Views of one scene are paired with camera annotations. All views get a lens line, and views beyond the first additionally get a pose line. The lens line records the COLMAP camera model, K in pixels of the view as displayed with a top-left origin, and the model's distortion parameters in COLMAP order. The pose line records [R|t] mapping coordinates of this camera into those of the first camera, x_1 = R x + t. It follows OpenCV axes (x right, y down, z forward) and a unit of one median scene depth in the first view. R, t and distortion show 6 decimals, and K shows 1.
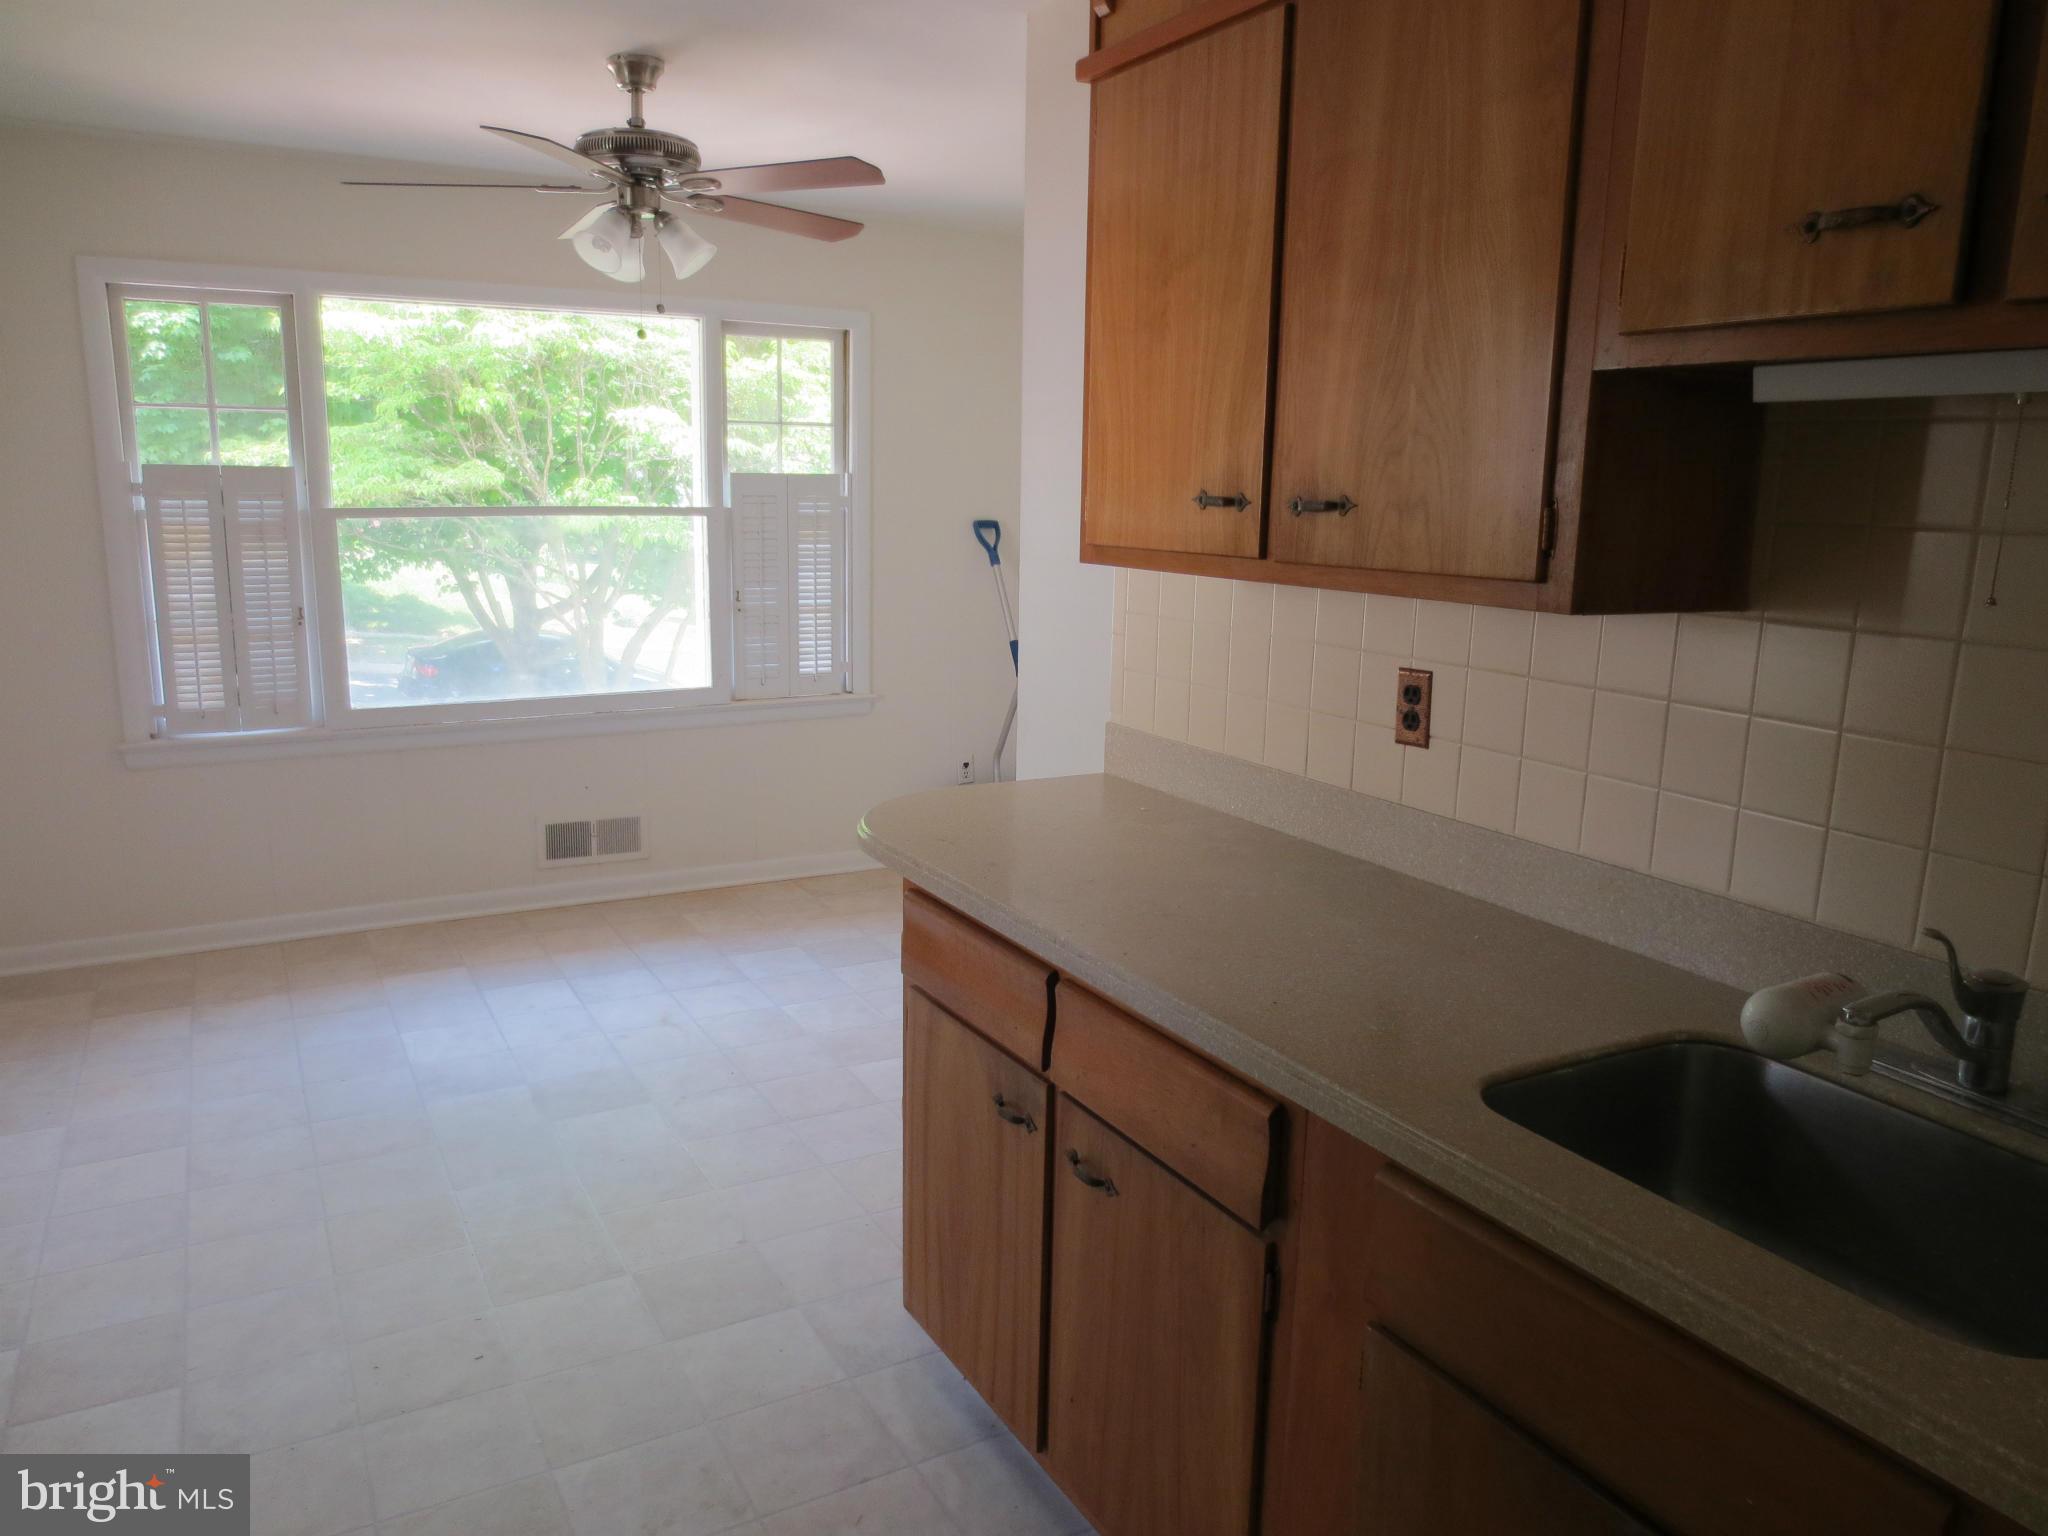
lens RADIAL K [[1469.1, 0, 1023.5], [0, 1469.1, 761.9], [0, 0, 1]] dist [-0.027891, 0.004058]
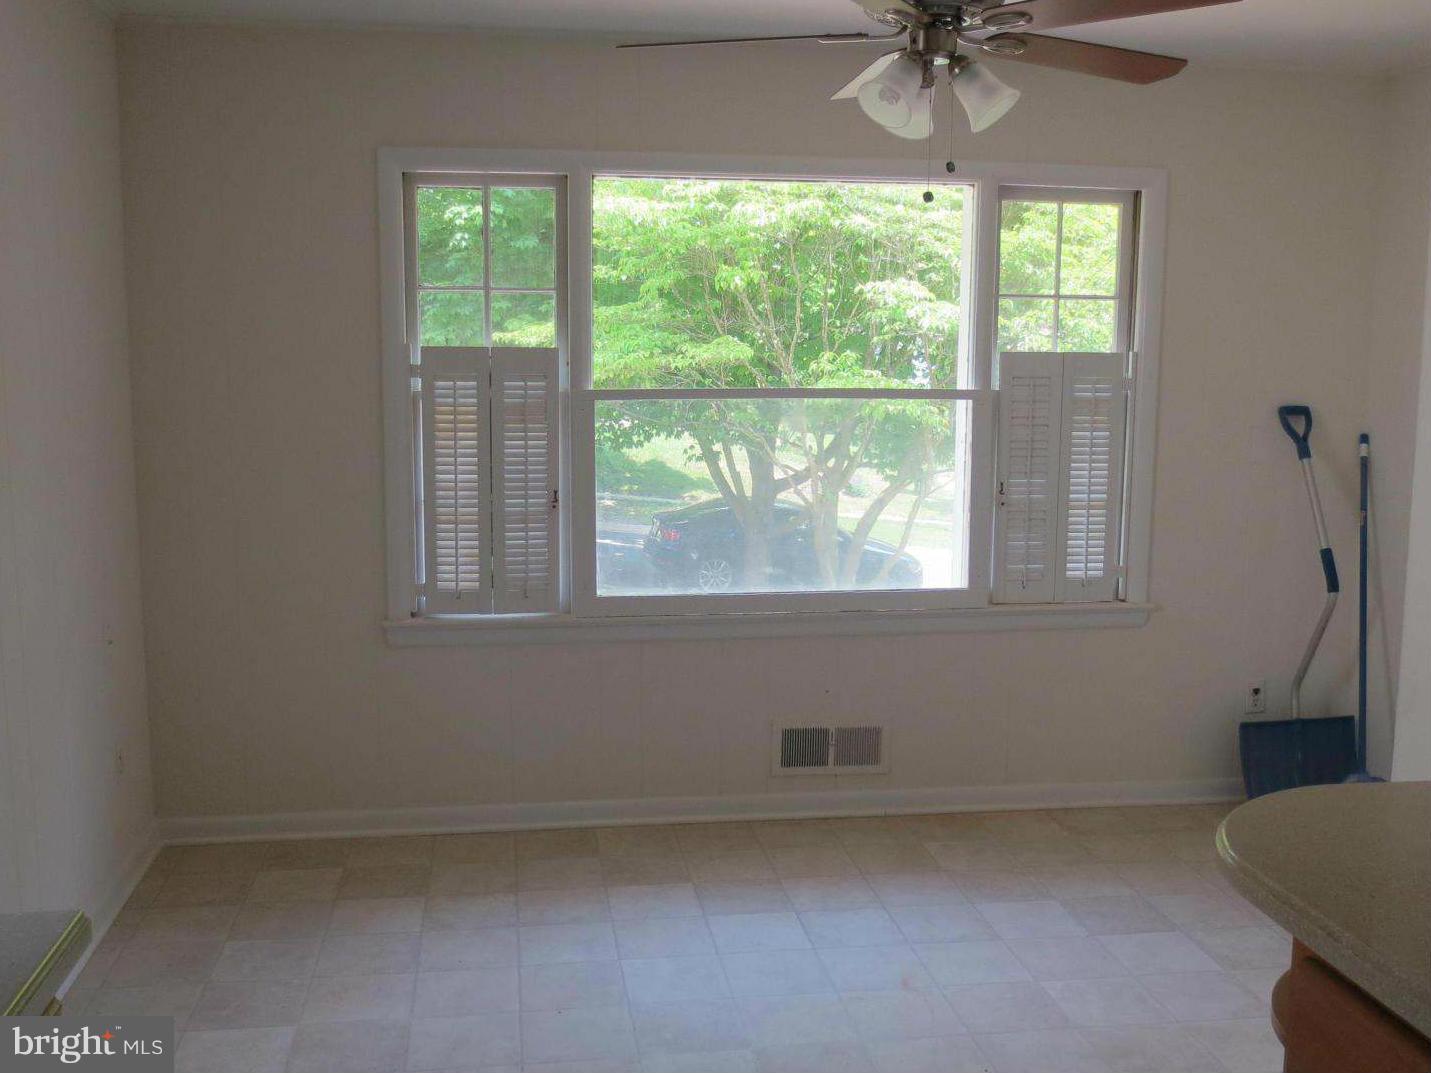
lens RADIAL K [[1460.9, 0, 716.9], [0, 1460.9, 552.5], [0, 0, 1]] dist [-0.042527, -0.012209]
pose [[0.937181, 0.040692, -0.346462, -0.046648], [-0.059053, 0.997345, -0.042600, -0.025238], [0.343809, 0.060384, 0.937096, 0.106707]]
